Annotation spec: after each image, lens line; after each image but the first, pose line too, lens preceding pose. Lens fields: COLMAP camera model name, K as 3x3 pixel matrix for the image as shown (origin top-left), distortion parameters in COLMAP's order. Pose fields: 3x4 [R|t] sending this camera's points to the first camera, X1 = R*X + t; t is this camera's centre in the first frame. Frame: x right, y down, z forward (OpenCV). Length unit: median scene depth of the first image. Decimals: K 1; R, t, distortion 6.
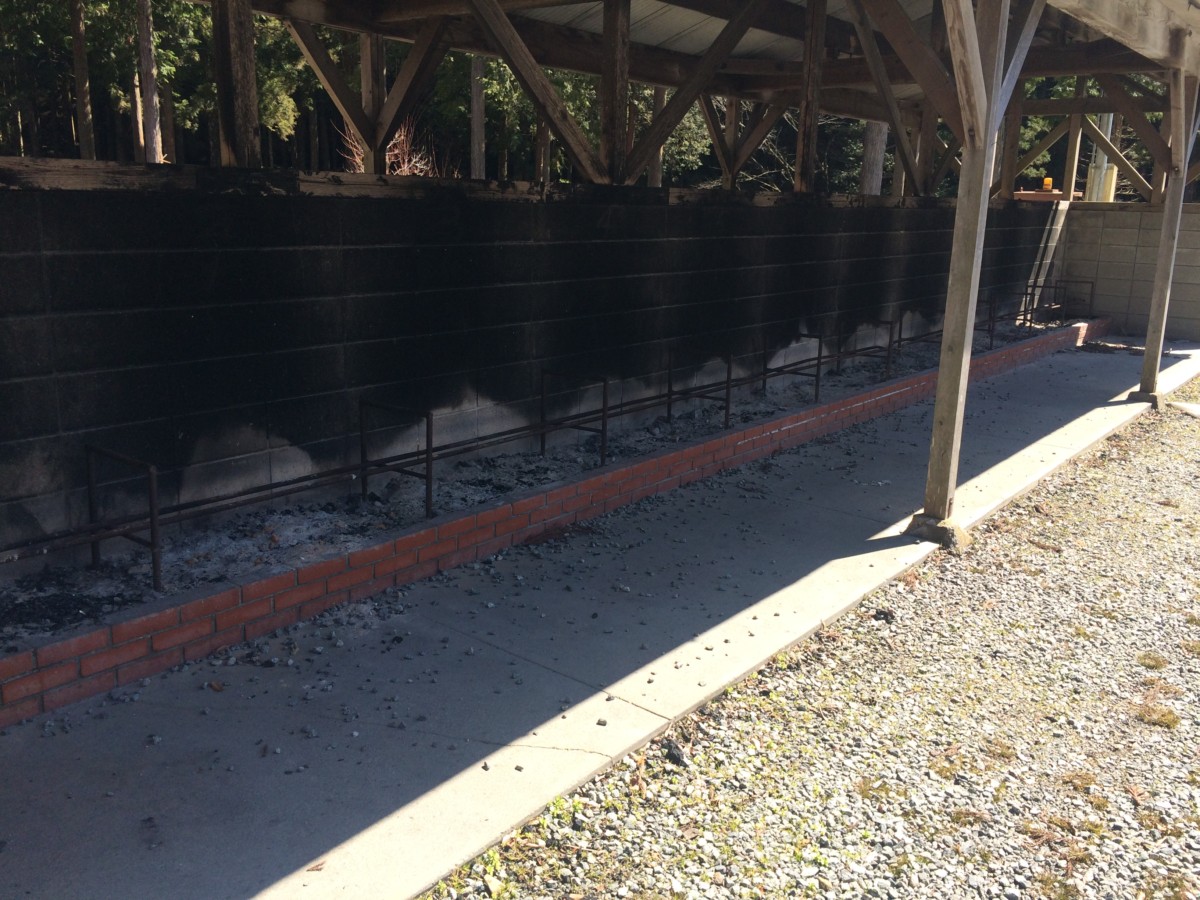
lens RADIAL K [[1028.6, 0, 599.4], [0, 1028.6, 450.6], [0, 0, 1]] dist [0.047245, -0.065453]
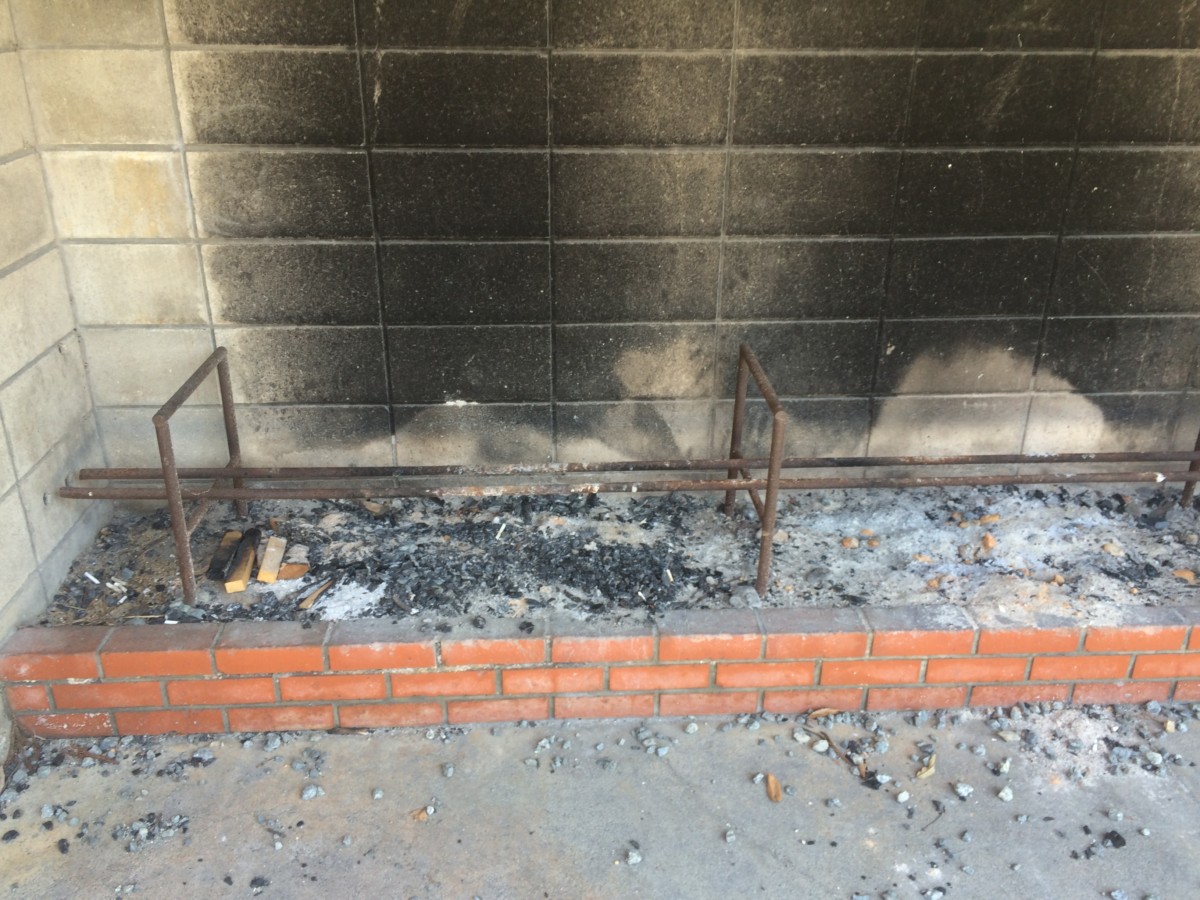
lens RADIAL K [[1028.6, 0, 594.5], [0, 1028.6, 443.9], [0, 0, 1]] dist [0.047245, -0.065453]
pose [[0.656059, 0.286327, -0.698286, -0.057390], [-0.165639, 0.957306, 0.236914, -0.086294], [0.736308, -0.039766, 0.675476, 0.443904]]
